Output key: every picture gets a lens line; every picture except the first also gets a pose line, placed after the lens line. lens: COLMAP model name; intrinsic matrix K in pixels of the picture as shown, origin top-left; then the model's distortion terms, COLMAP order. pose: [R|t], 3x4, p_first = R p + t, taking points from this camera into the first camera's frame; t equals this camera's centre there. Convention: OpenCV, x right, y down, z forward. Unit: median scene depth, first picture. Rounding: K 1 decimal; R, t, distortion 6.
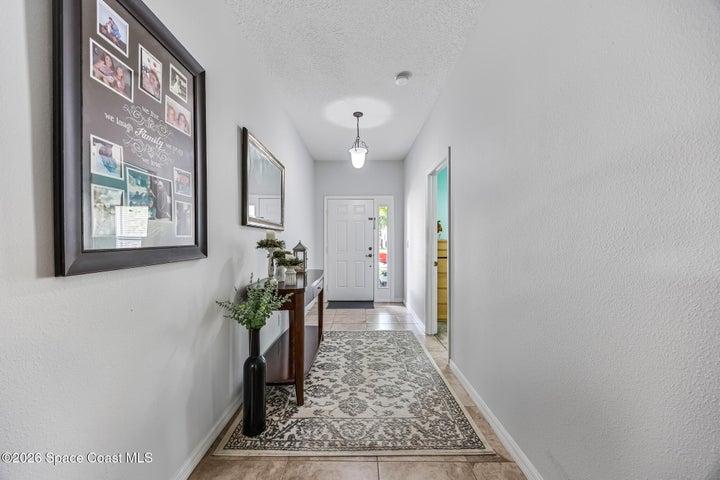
lens RADIAL K [[271.2, 0, 359.6], [0, 271.2, 242.3], [0, 0, 1]] dist [0.005397, -0.000942]
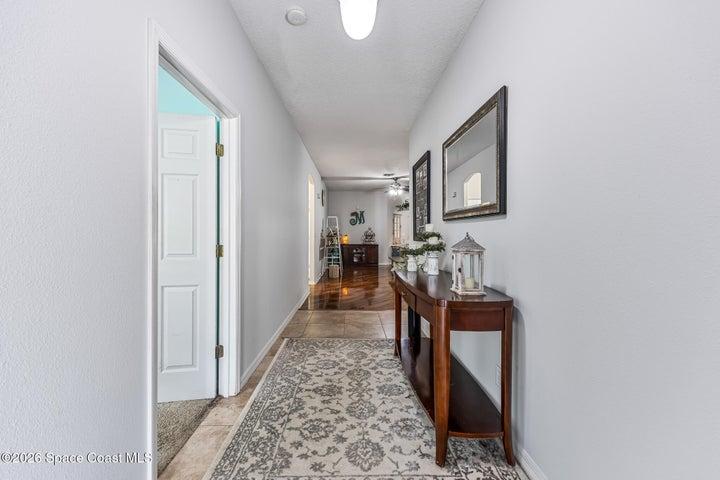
lens RADIAL K [[271.2, 0, 359.2], [0, 271.2, 235.0], [0, 0, 1]] dist [0.005397, -0.000942]
pose [[-0.999533, 0.005810, -0.030006, 0.001510], [0.005581, 0.999955, 0.007693, -0.004631], [0.030049, 0.007522, -0.999520, 1.887239]]
